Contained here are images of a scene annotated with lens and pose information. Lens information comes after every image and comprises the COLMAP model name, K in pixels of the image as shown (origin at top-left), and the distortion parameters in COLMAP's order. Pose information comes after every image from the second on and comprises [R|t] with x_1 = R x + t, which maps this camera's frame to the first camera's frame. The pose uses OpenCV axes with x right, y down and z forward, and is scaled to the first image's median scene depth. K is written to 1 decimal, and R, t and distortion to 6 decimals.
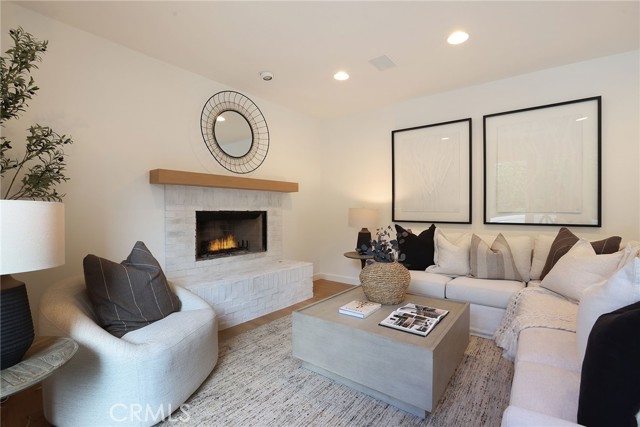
lens RADIAL K [[302.0, 0, 319.3], [0, 302.0, 211.2], [0, 0, 1]] dist [-0.034990, -0.000190]
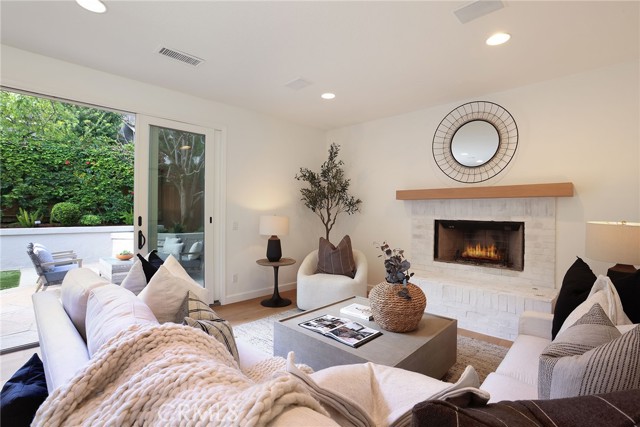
lens RADIAL K [[317.1, 0, 316.4], [0, 317.1, 213.5], [0, 0, 1]] dist [-0.020356, -0.000530]
pose [[-0.102161, 0.013527, -0.994676, 0.823058], [-0.006221, 0.999879, 0.014236, -0.036805], [0.994748, 0.007642, -0.102064, 0.593386]]
